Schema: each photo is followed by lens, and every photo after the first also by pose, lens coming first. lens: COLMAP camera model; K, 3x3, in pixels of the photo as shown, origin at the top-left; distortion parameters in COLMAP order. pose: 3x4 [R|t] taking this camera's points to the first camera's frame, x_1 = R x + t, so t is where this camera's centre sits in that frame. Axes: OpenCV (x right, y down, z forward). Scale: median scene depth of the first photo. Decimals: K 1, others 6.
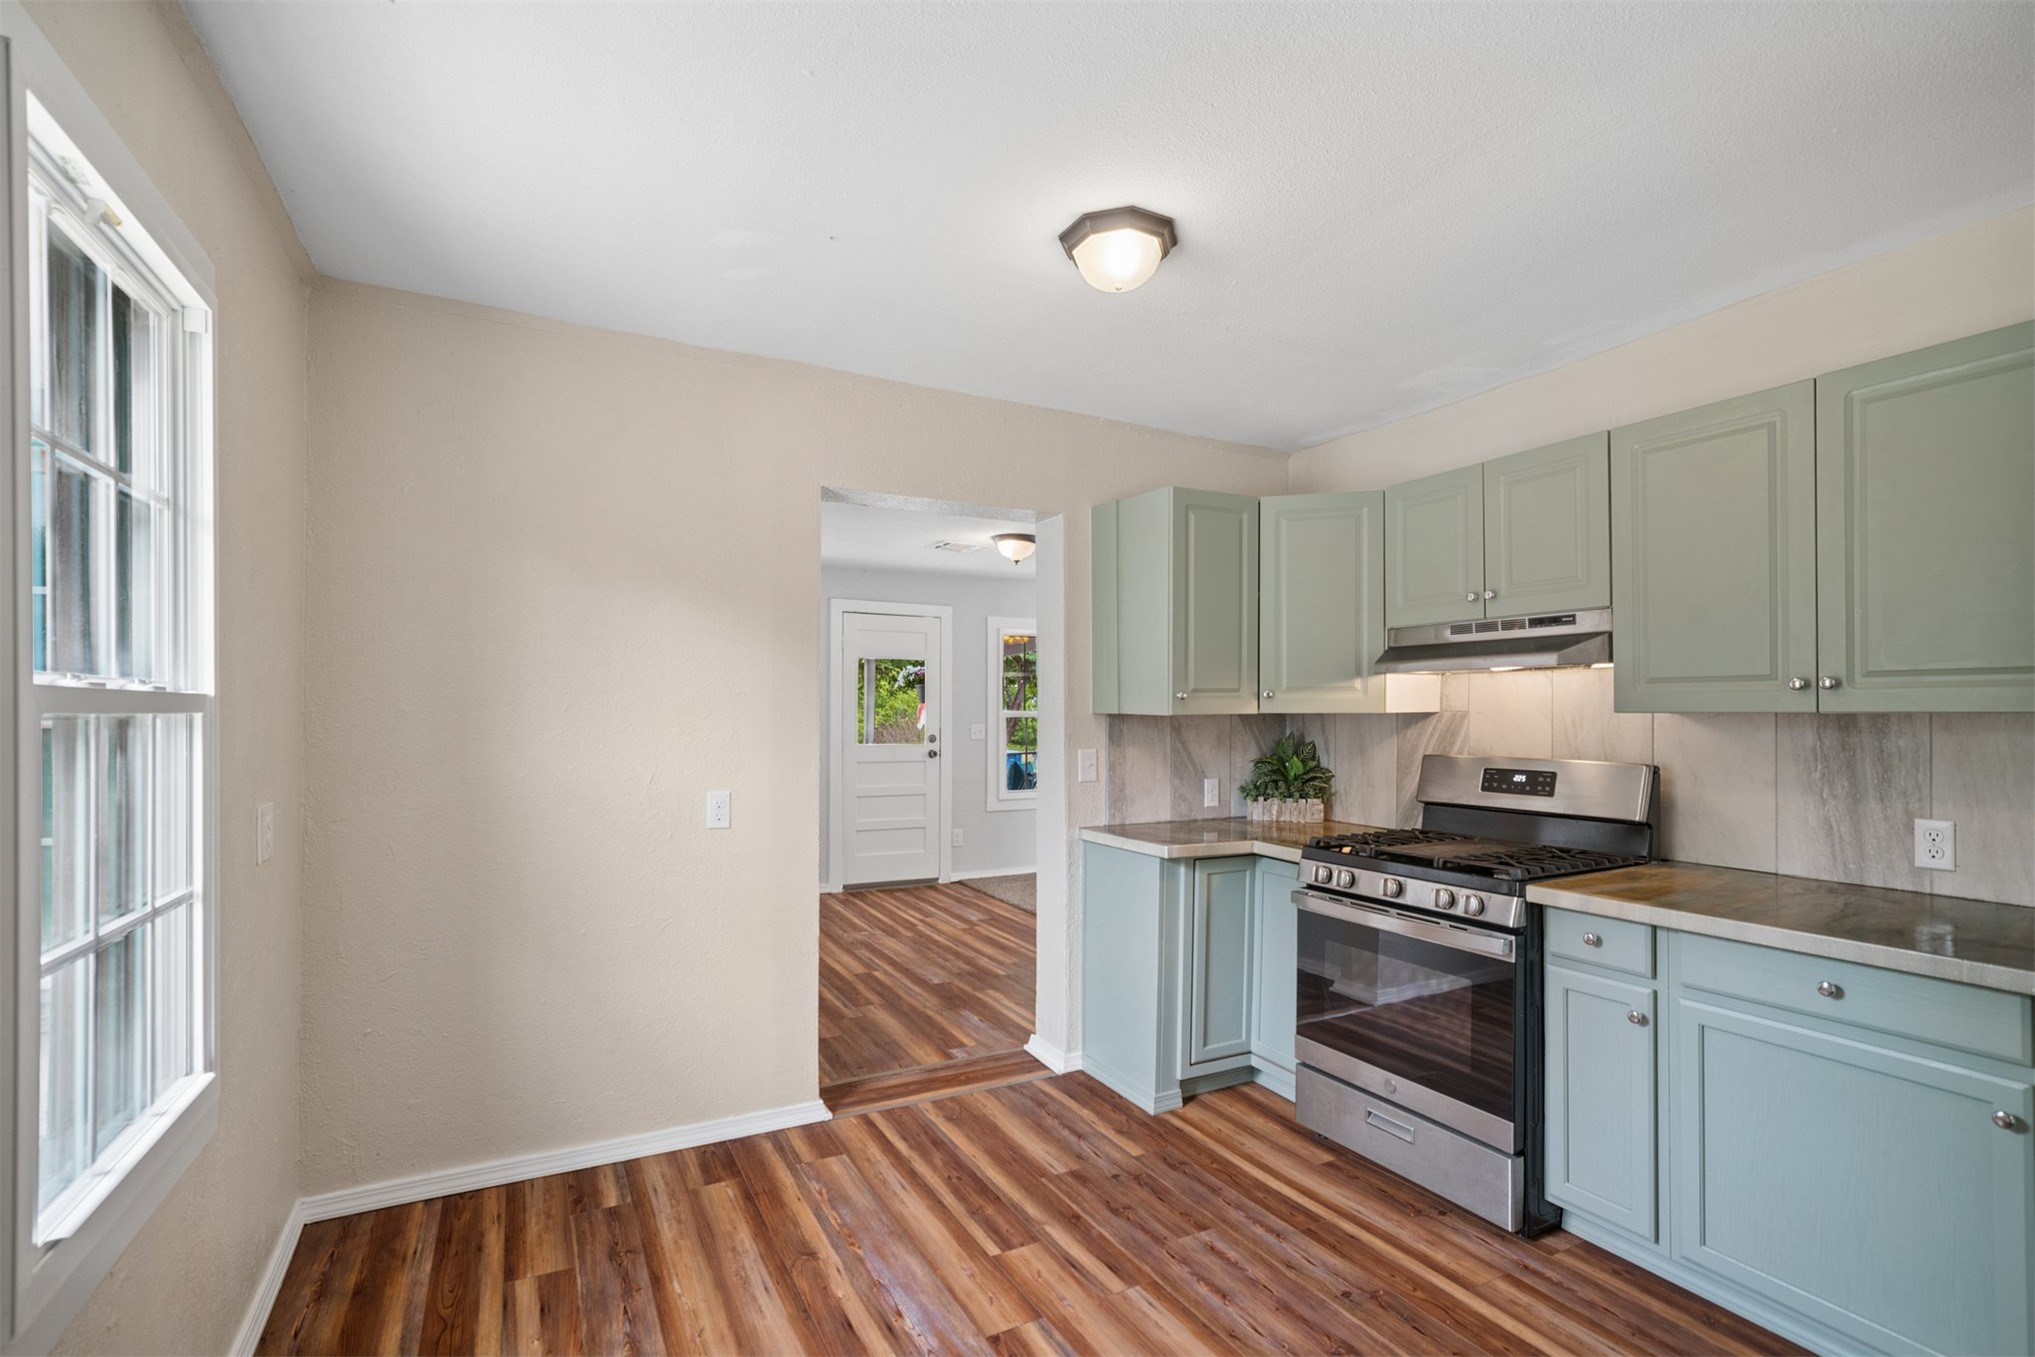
lens RADIAL K [[949.3, 0, 1035.0], [0, 949.3, 712.7], [0, 0, 1]] dist [-0.016650, 0.012267]
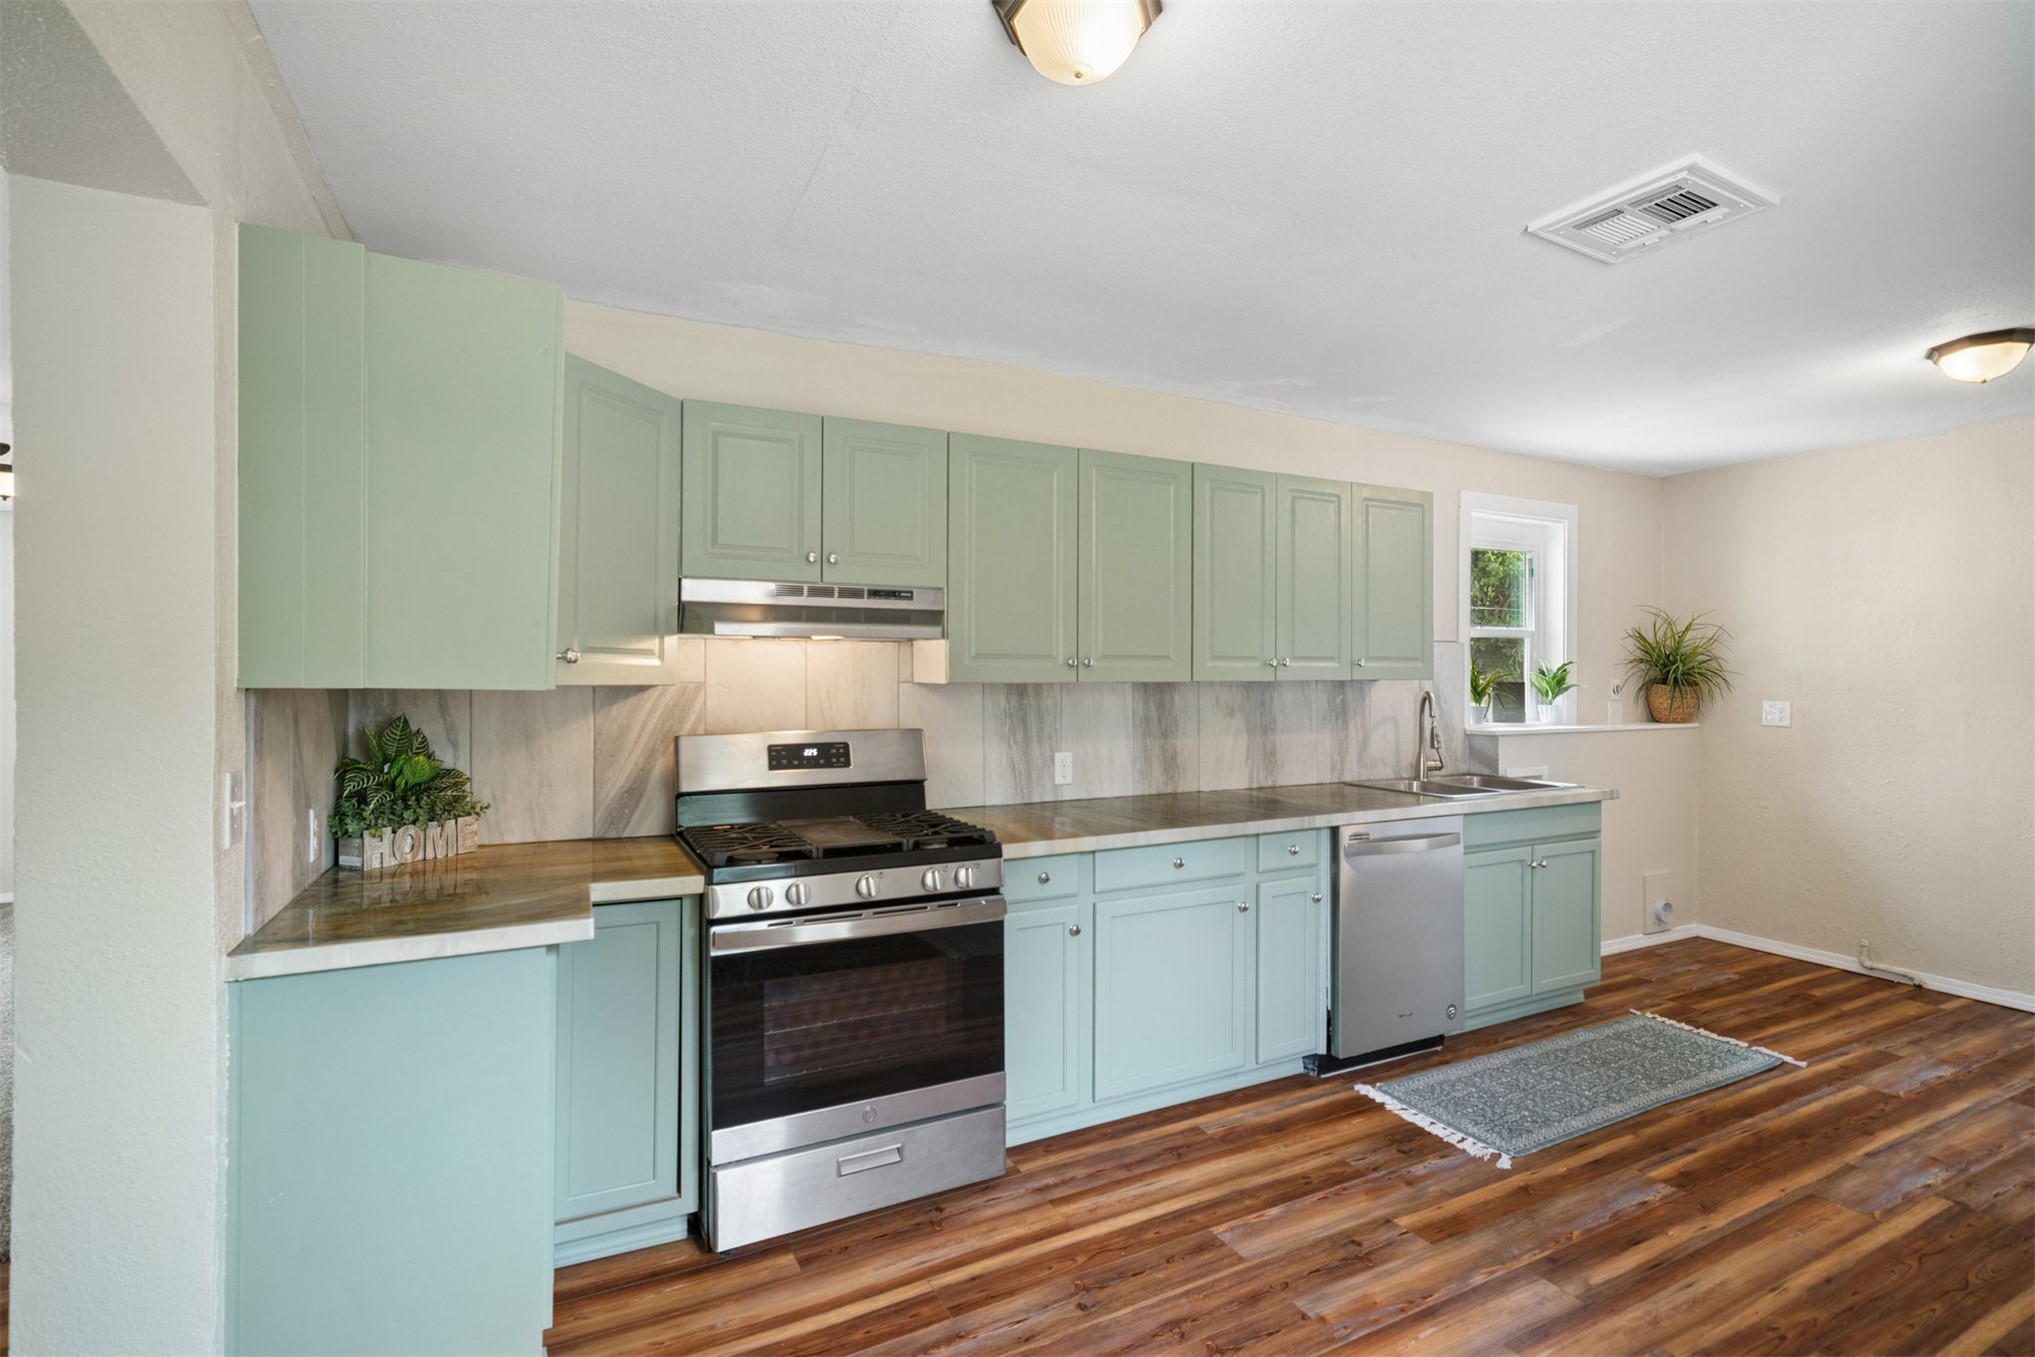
lens RADIAL K [[951.5, 0, 1029.8], [0, 951.5, 682.3], [0, 0, 1]] dist [-0.019383, 0.011707]
pose [[0.025668, -0.002124, 0.999668, -0.416849], [0.002631, 0.999994, 0.002057, -0.002709], [-0.999667, 0.002577, 0.025674, 0.707064]]
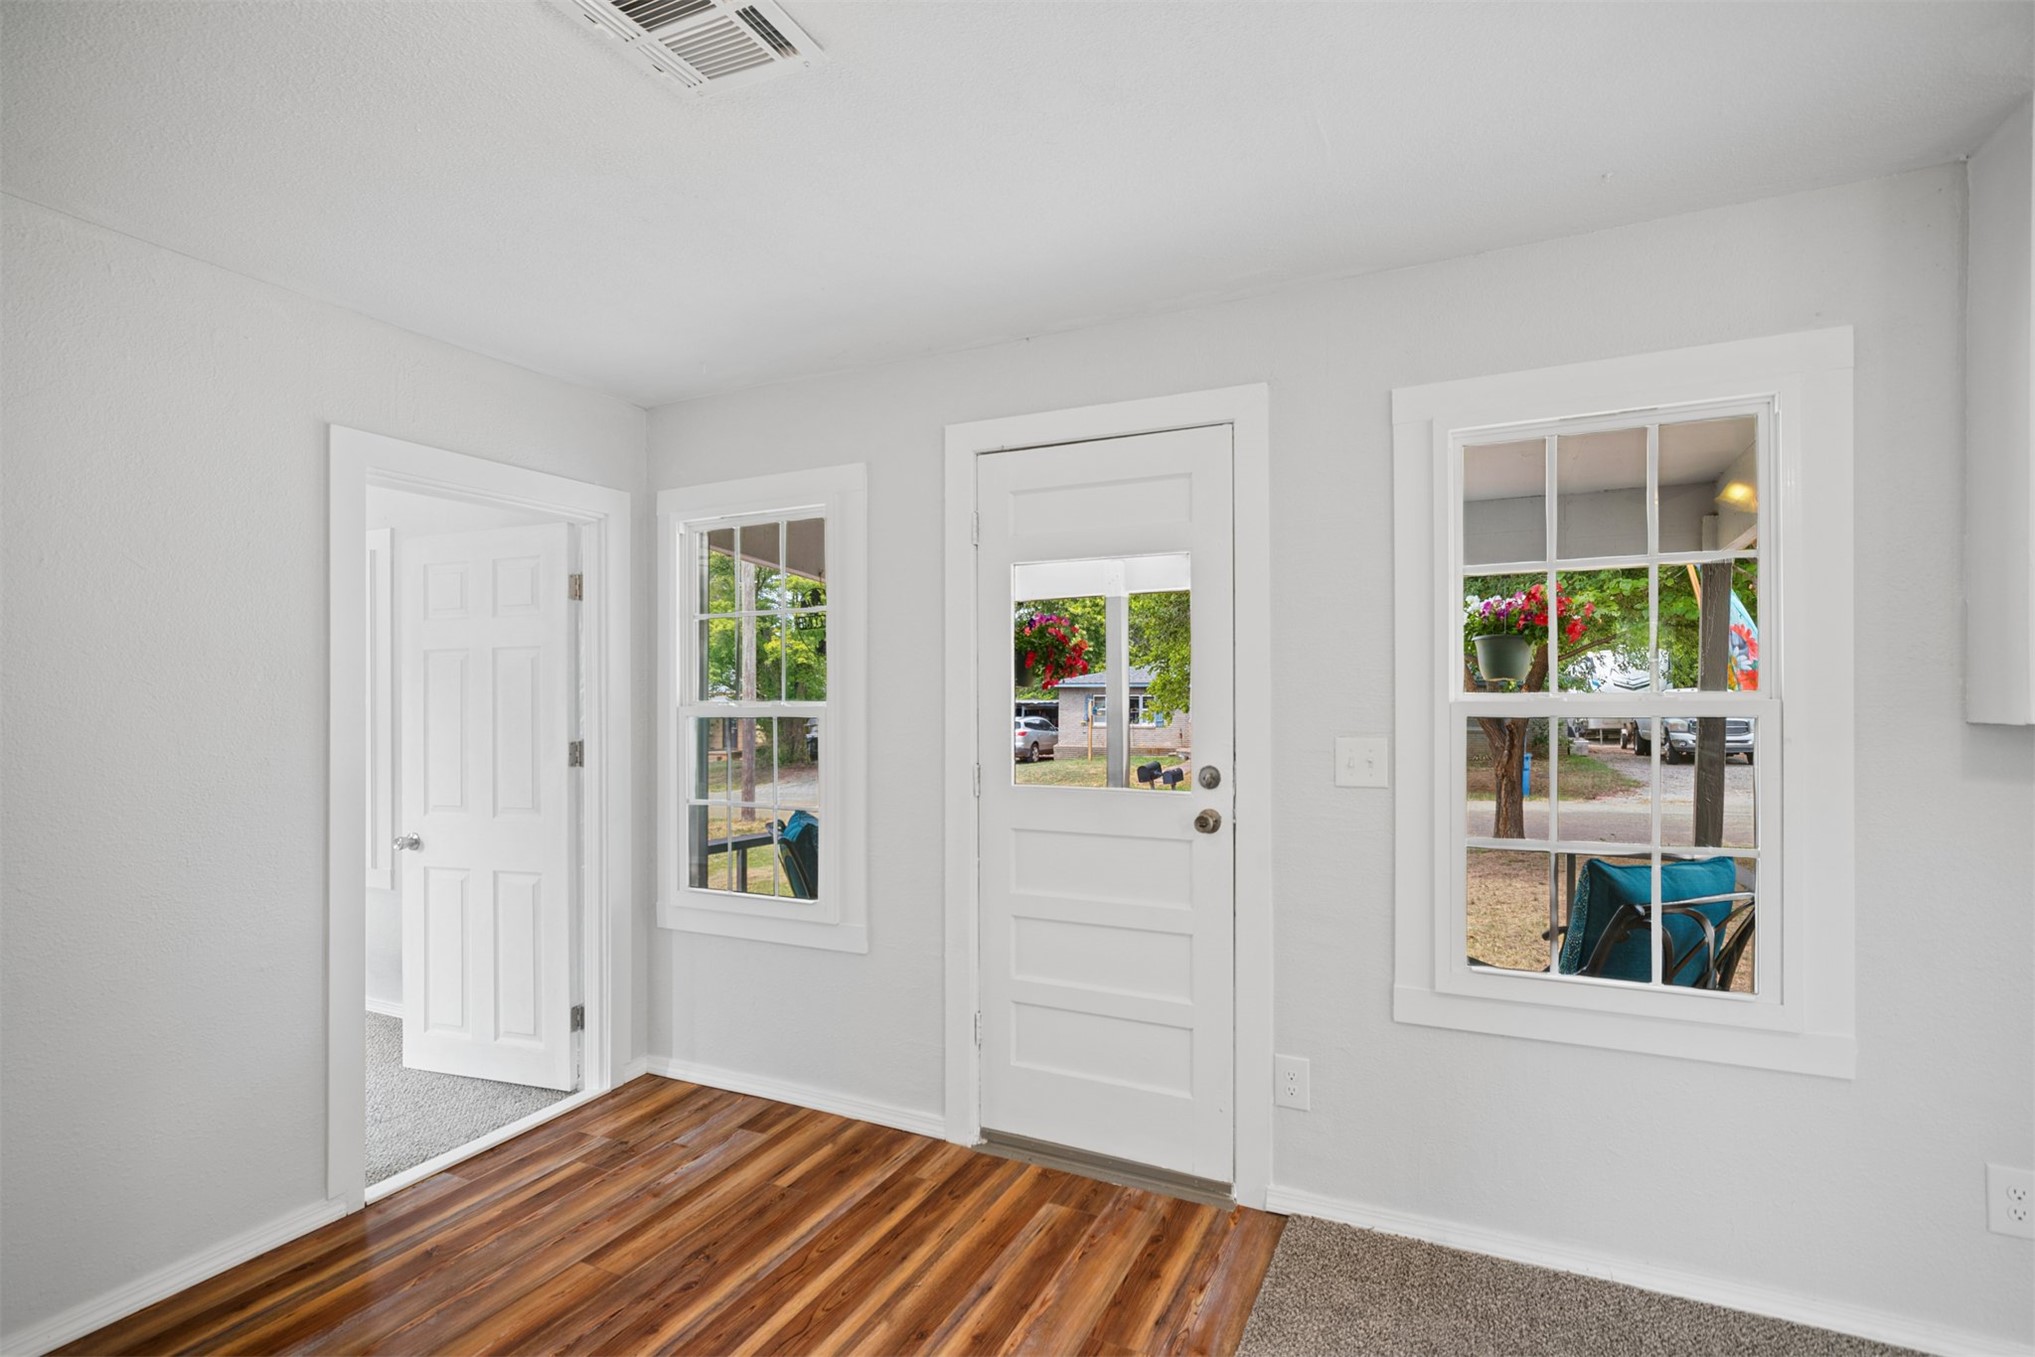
lens RADIAL K [[952.4, 0, 1019.8], [0, 952.4, 692.5], [0, 0, 1]] dist [-0.016811, 0.012518]
pose [[0.585649, -0.017599, -0.810373, 0.311557], [0.008957, 0.999844, -0.015240, 0.002477], [0.810515, 0.001666, 0.585716, 1.736005]]
